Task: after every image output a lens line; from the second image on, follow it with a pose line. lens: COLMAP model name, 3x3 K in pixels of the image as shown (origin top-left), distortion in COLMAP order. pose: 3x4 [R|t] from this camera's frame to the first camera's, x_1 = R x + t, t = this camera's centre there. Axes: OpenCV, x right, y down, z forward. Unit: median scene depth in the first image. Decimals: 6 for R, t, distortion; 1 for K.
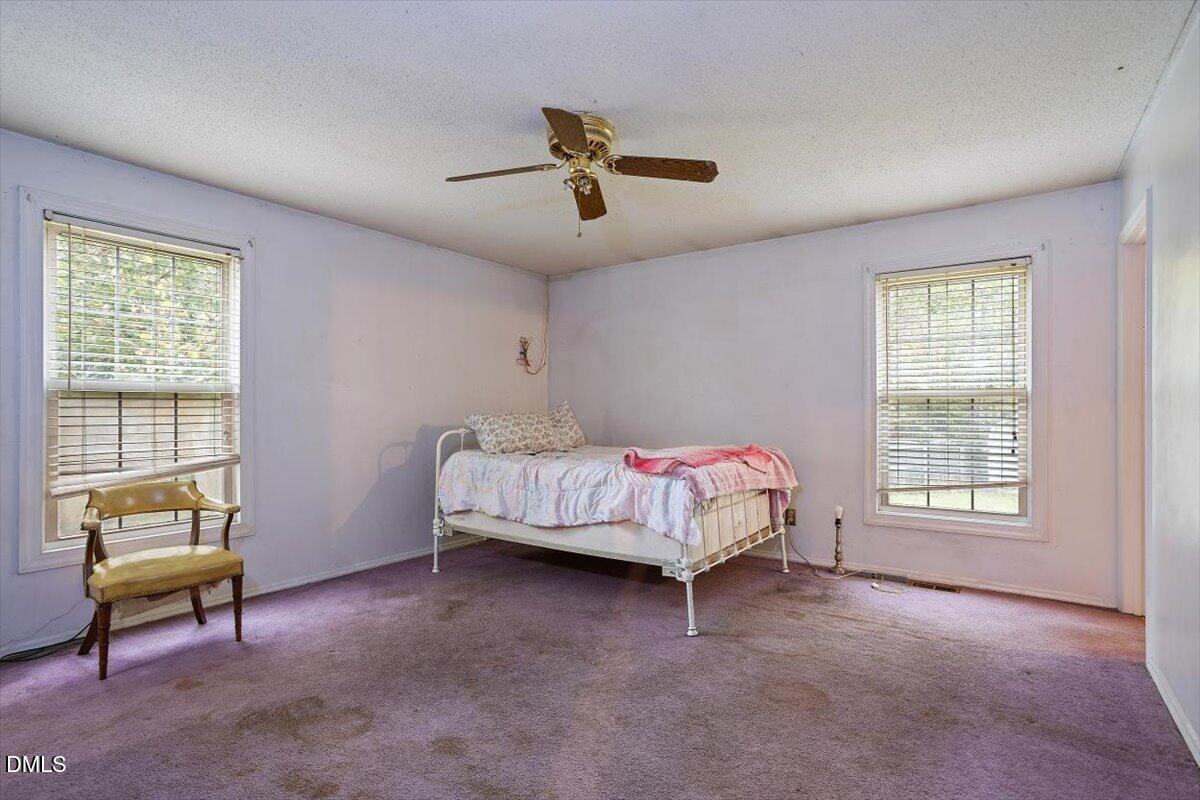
lens RADIAL K [[603.2, 0, 593.3], [0, 603.2, 401.2], [0, 0, 1]] dist [-0.035708, 0.026709]
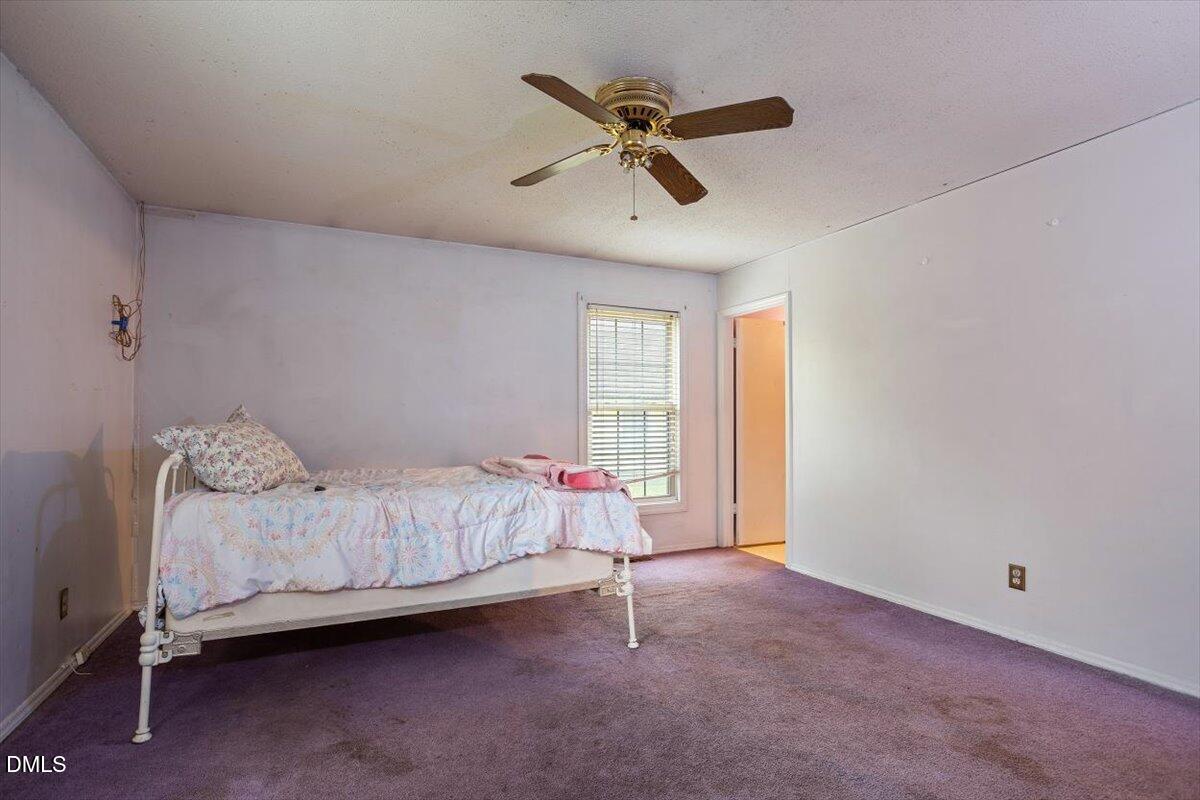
lens RADIAL K [[603.2, 0, 596.7], [0, 603.2, 408.9], [0, 0, 1]] dist [-0.035708, 0.026709]
pose [[0.464613, 0.018488, 0.885321, -0.643871], [-0.008736, 0.999829, -0.016295, 0.012947], [-0.885471, -0.000163, 0.464695, 0.514418]]
